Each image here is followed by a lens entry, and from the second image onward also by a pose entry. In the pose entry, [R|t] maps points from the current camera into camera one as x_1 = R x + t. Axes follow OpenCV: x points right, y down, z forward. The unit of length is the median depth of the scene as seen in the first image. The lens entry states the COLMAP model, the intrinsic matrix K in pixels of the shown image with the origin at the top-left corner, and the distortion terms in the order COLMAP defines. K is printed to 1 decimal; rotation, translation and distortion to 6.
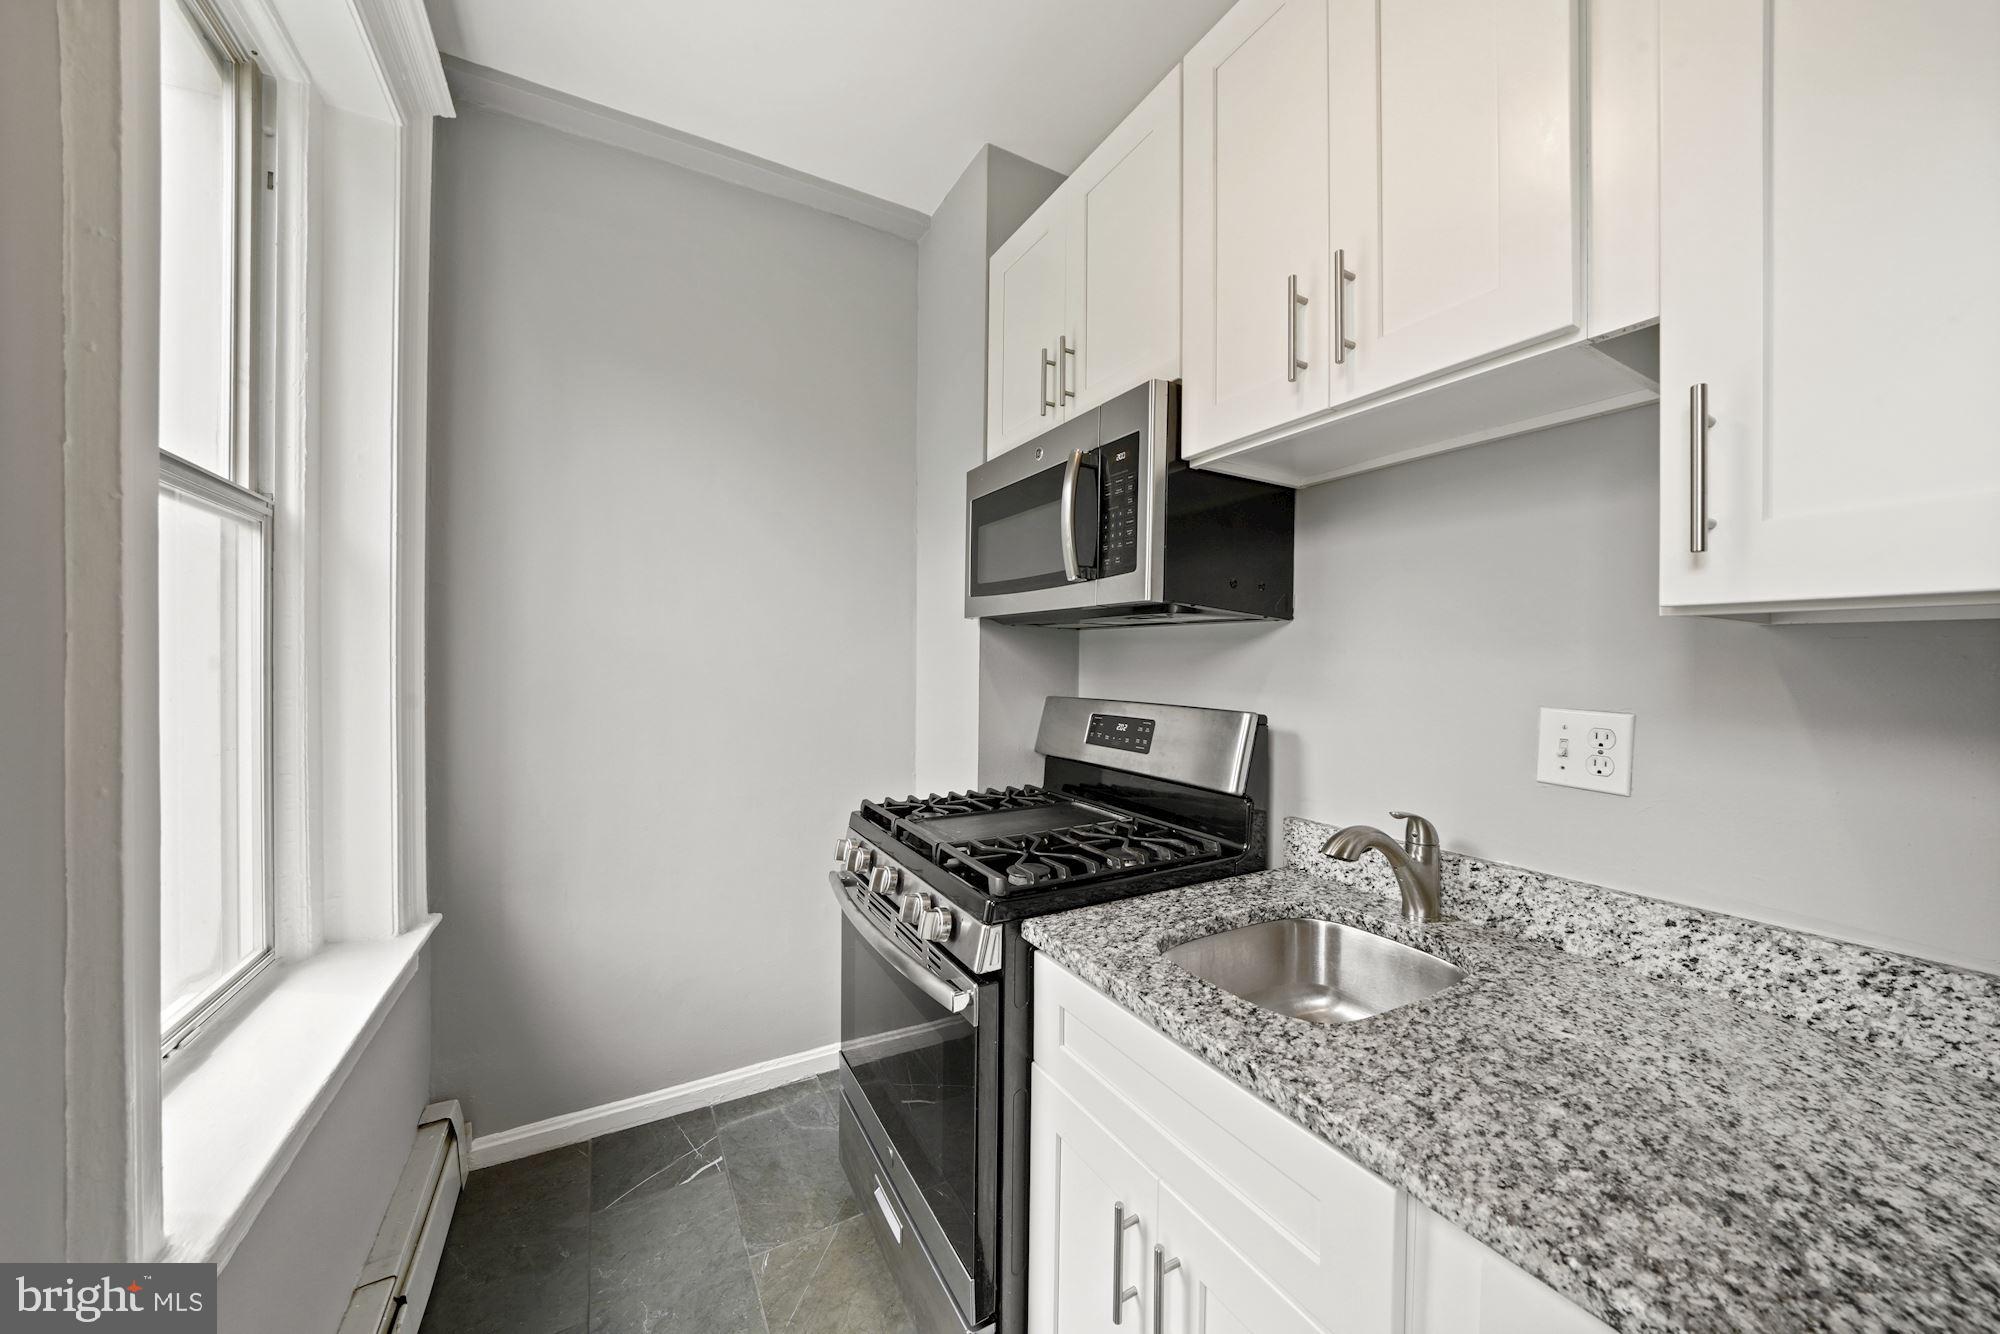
lens RADIAL K [[696.8, 0, 1017.1], [0, 696.8, 666.7], [0, 0, 1]] dist [-0.020636, 0.003342]
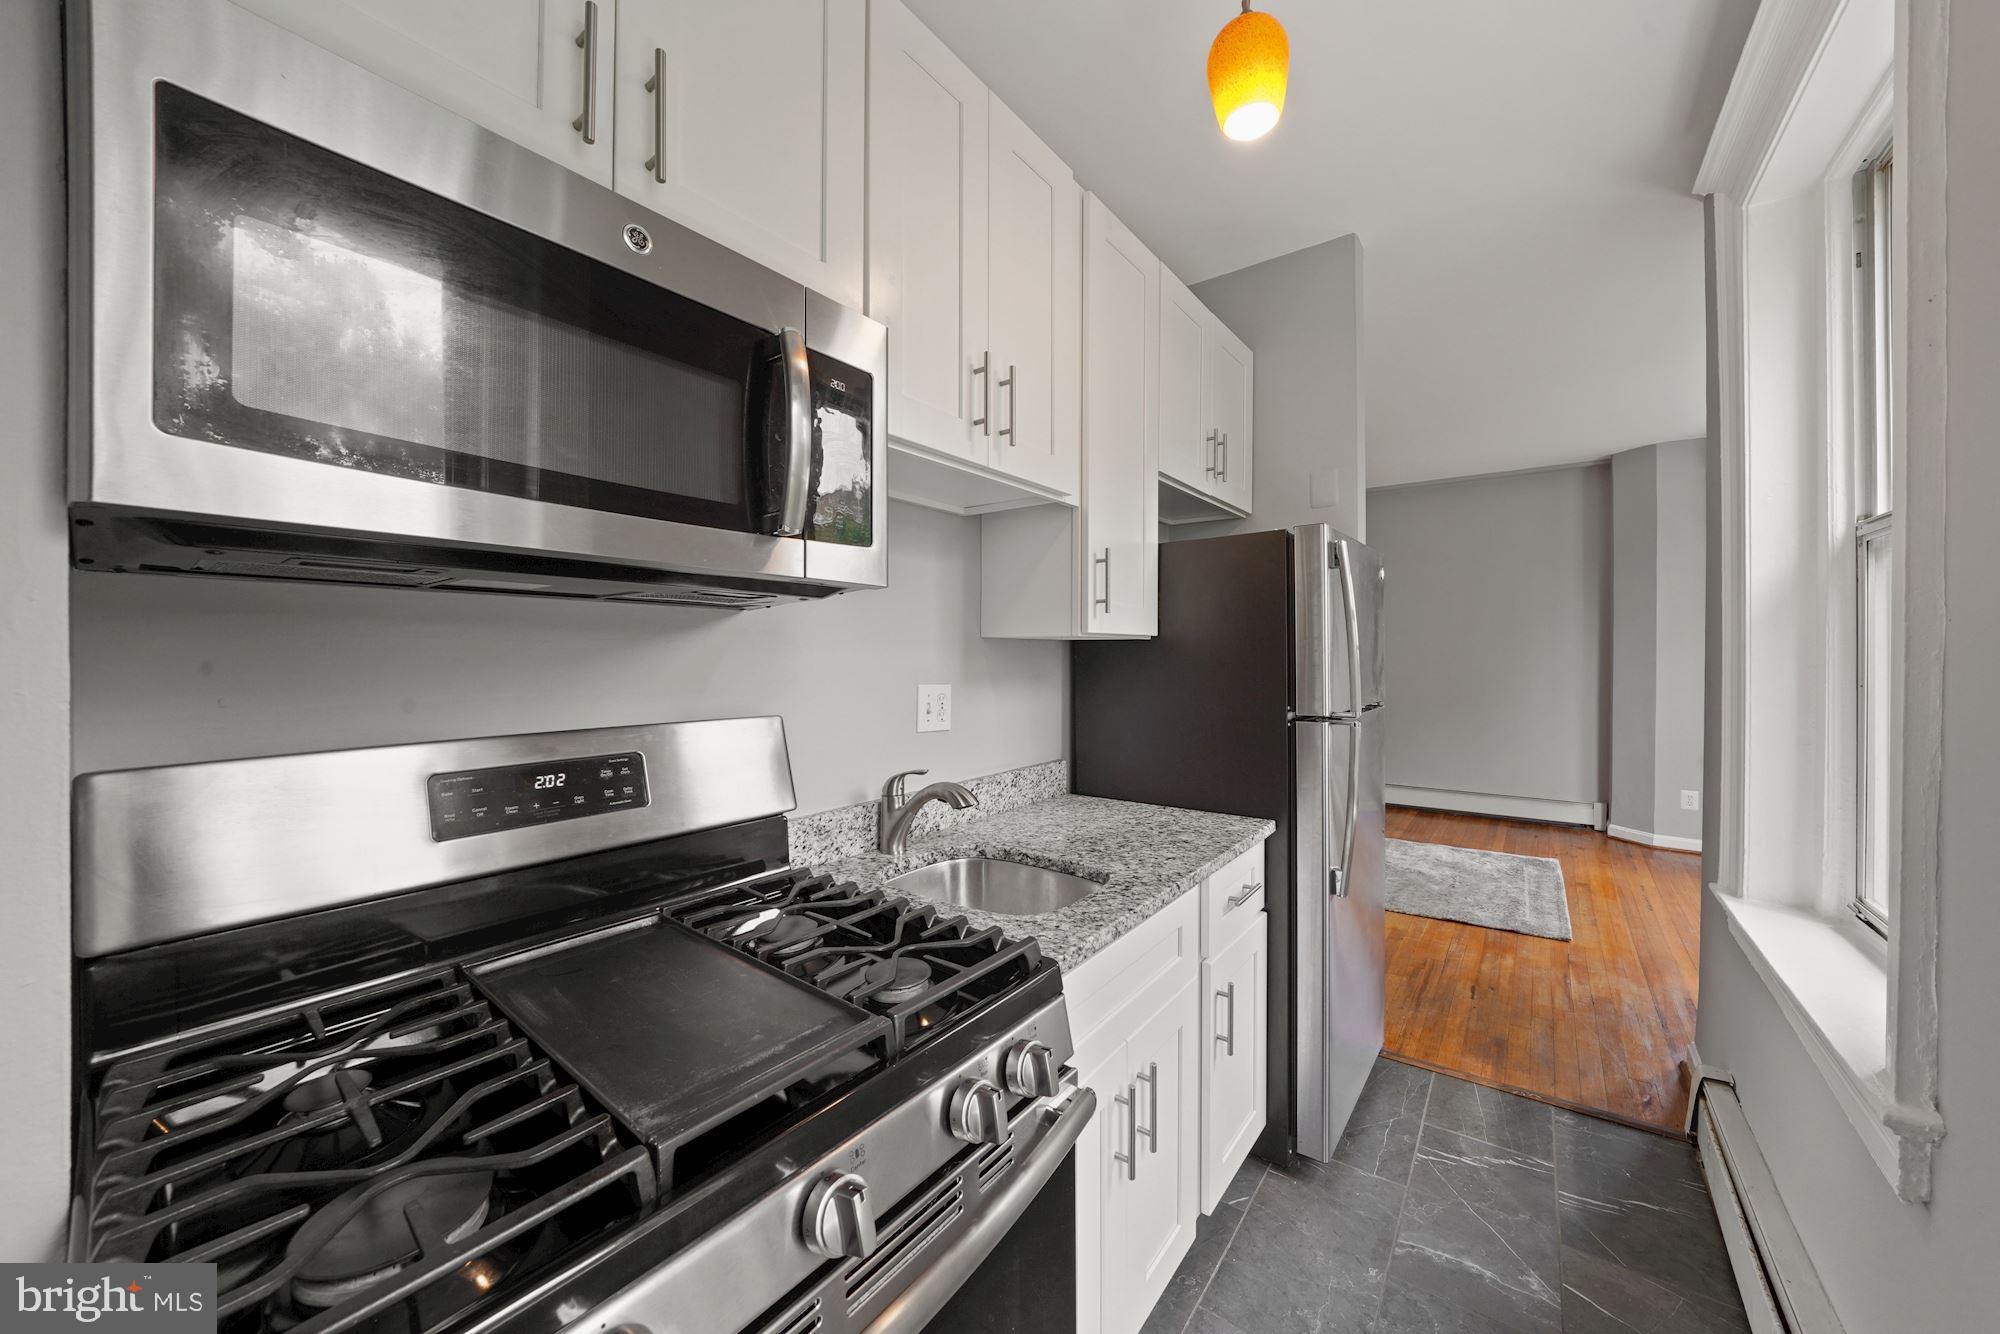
lens RADIAL K [[711.3, 0, 1017.3], [0, 711.3, 660.7], [0, 0, 1]] dist [-0.022571, 0.003476]
pose [[-0.391329, -0.018908, 0.920056, -0.755014], [0.003070, 0.999757, 0.021852, -0.027074], [-0.920246, 0.011376, -0.391176, 1.341861]]
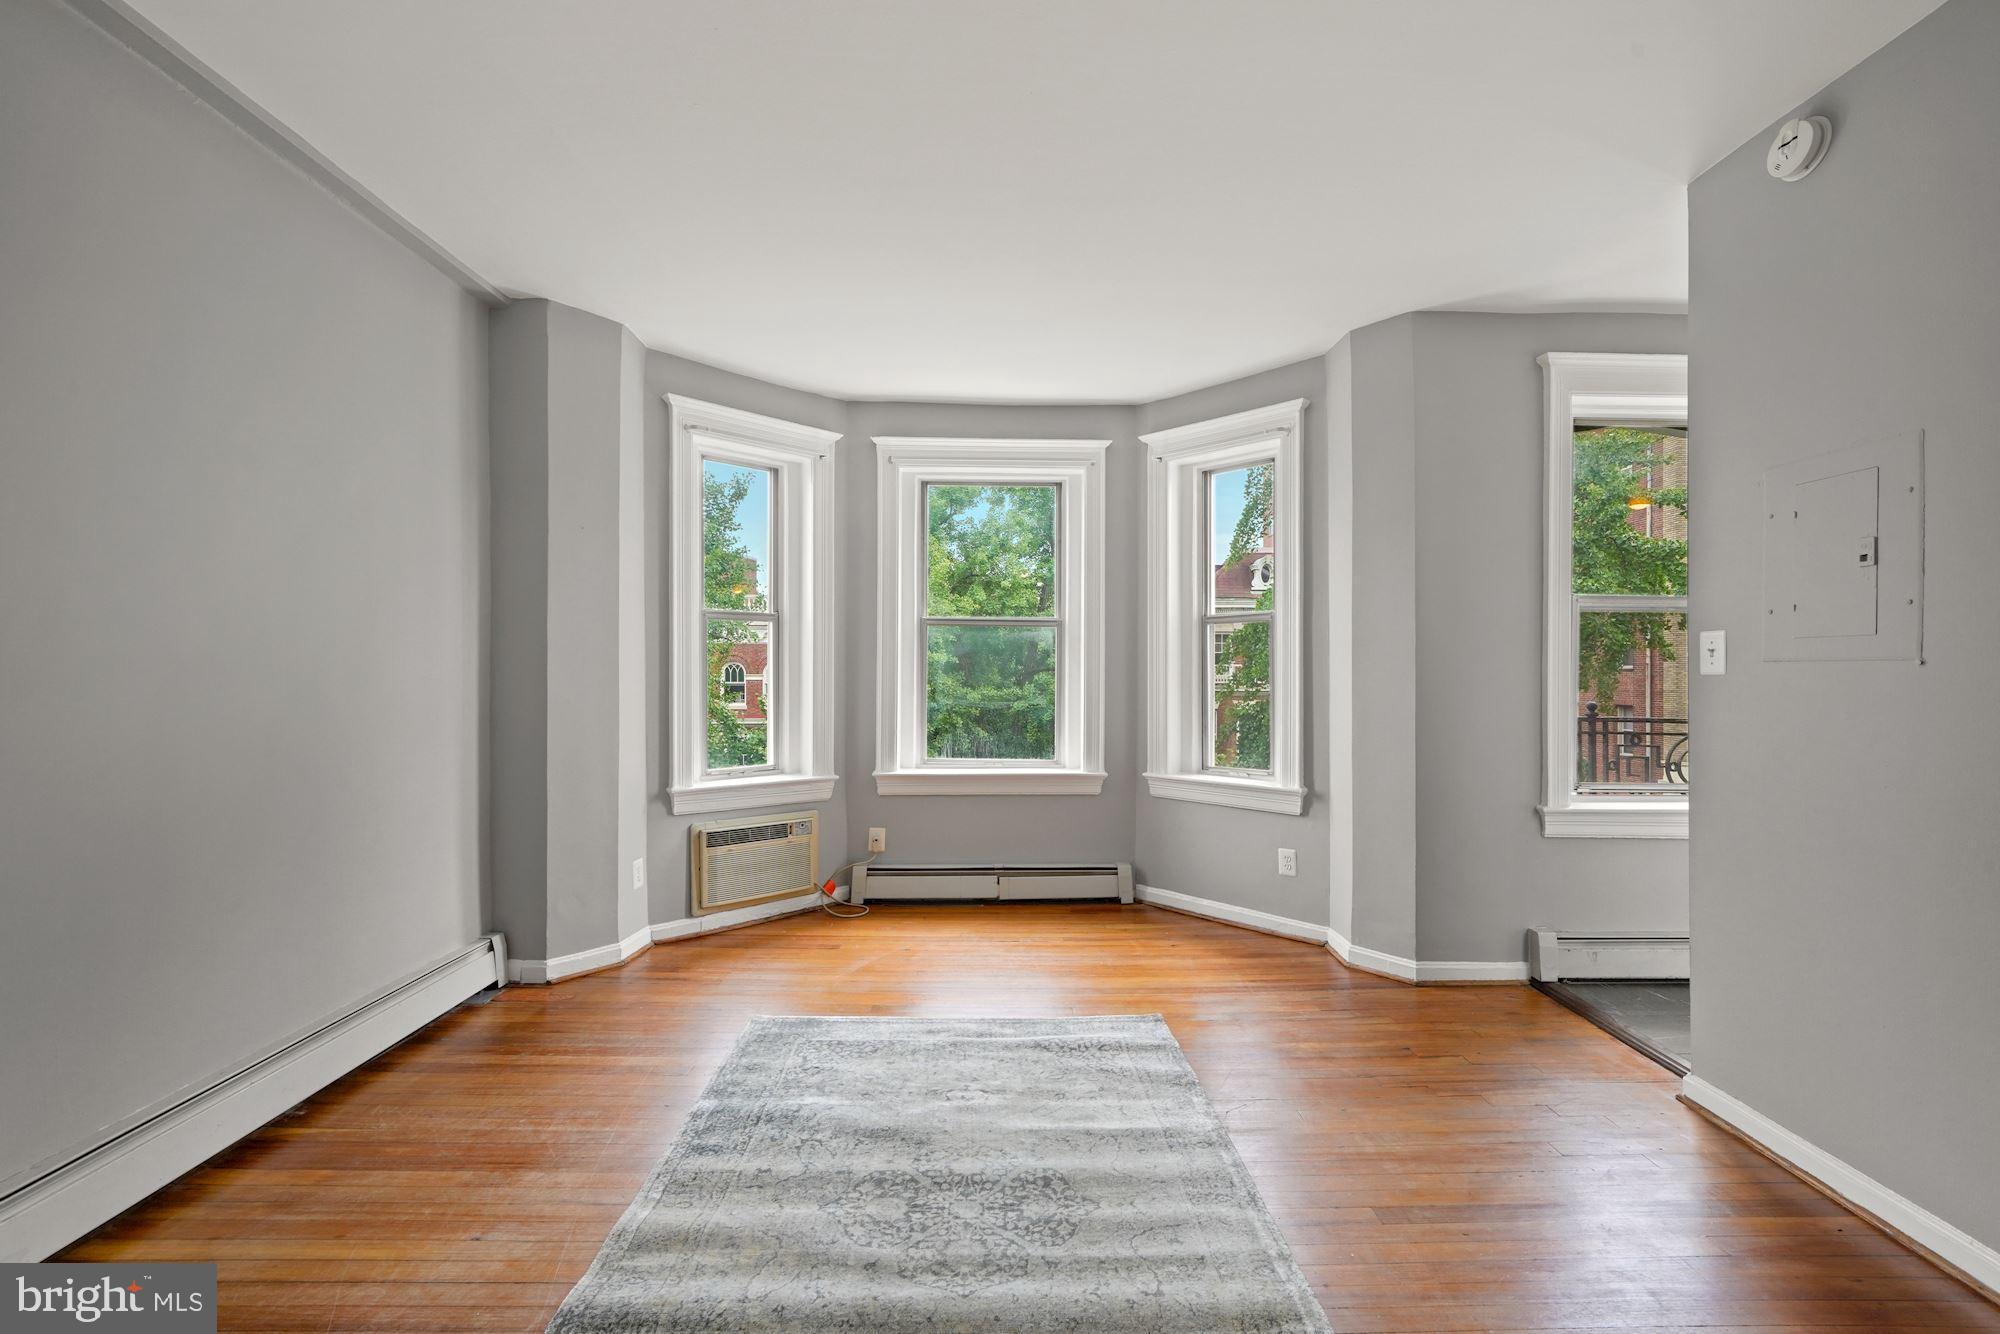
lens RADIAL K [[835.9, 0, 1014.3], [0, 835.9, 665.6], [0, 0, 1]] dist [0.000322, -0.000015]
pose [[-0.487906, -0.021655, -0.872628, 3.669629], [-0.015081, 0.999752, -0.016377, 0.106313], [0.872766, 0.005169, -0.488111, -1.001609]]
